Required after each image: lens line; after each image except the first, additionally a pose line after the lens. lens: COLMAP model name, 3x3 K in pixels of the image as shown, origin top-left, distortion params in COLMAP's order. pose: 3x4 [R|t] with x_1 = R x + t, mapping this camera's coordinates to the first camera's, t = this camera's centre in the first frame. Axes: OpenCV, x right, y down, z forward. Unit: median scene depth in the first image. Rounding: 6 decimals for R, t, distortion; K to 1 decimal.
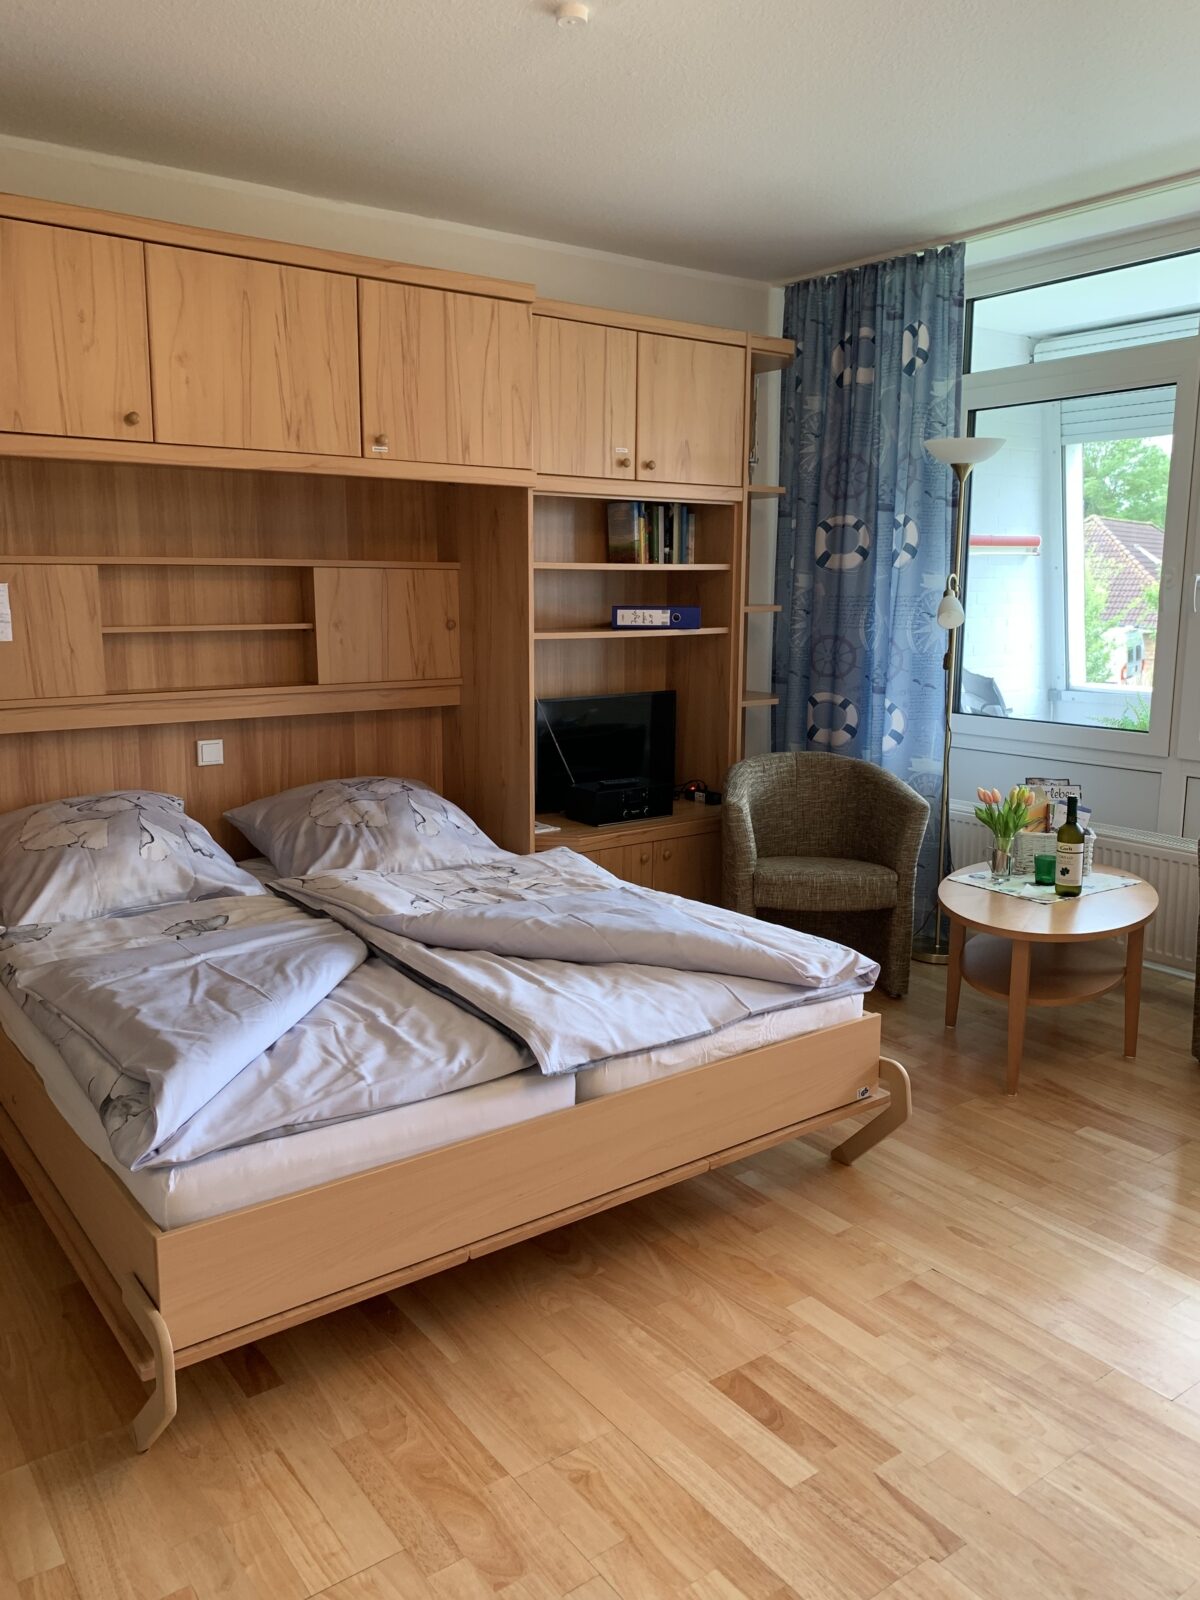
lens RADIAL K [[1222.3, 0, 599.4], [0, 1222.3, 799.7], [0, 0, 1]] dist [0.005723, -0.001049]
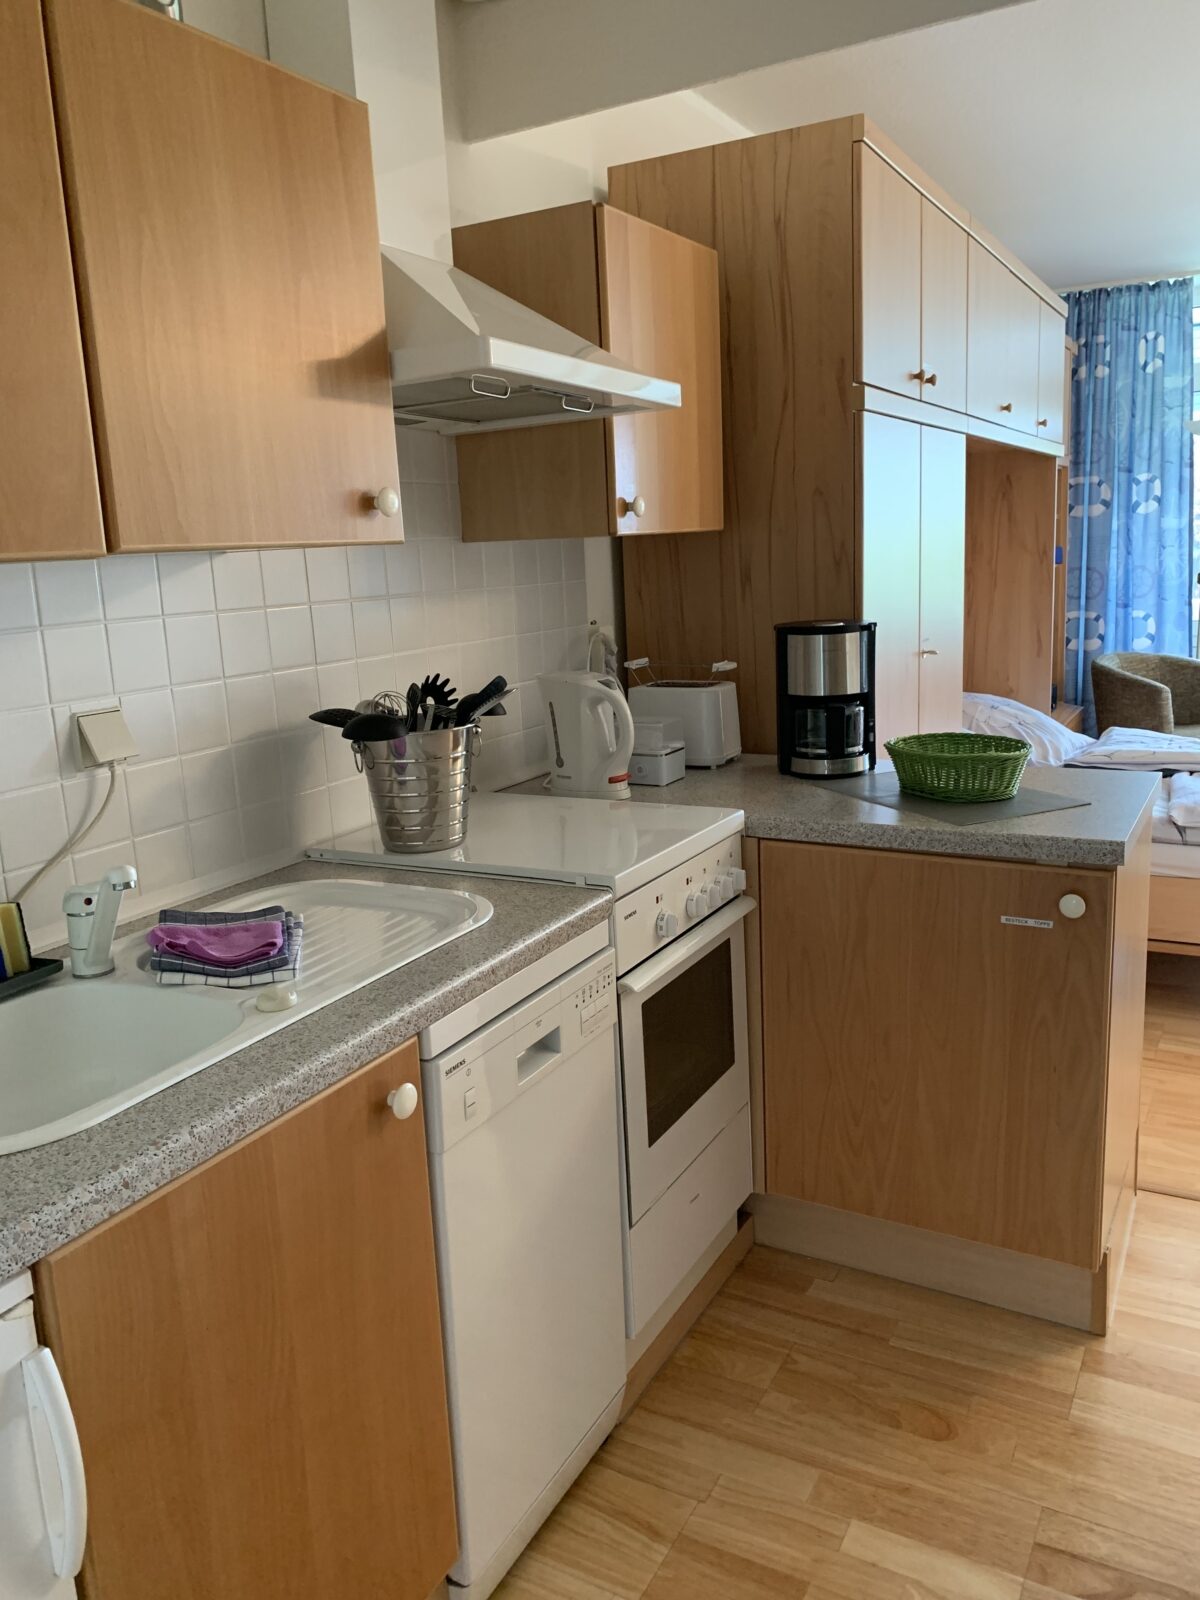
lens RADIAL K [[1222.3, 0, 600.2], [0, 1222.3, 797.5], [0, 0, 1]] dist [0.005723, -0.001049]
pose [[0.908690, -0.127166, 0.397632, -0.868456], [0.118716, 0.991866, 0.045911, -0.009452], [-0.400236, 0.005487, 0.916396, -0.008692]]
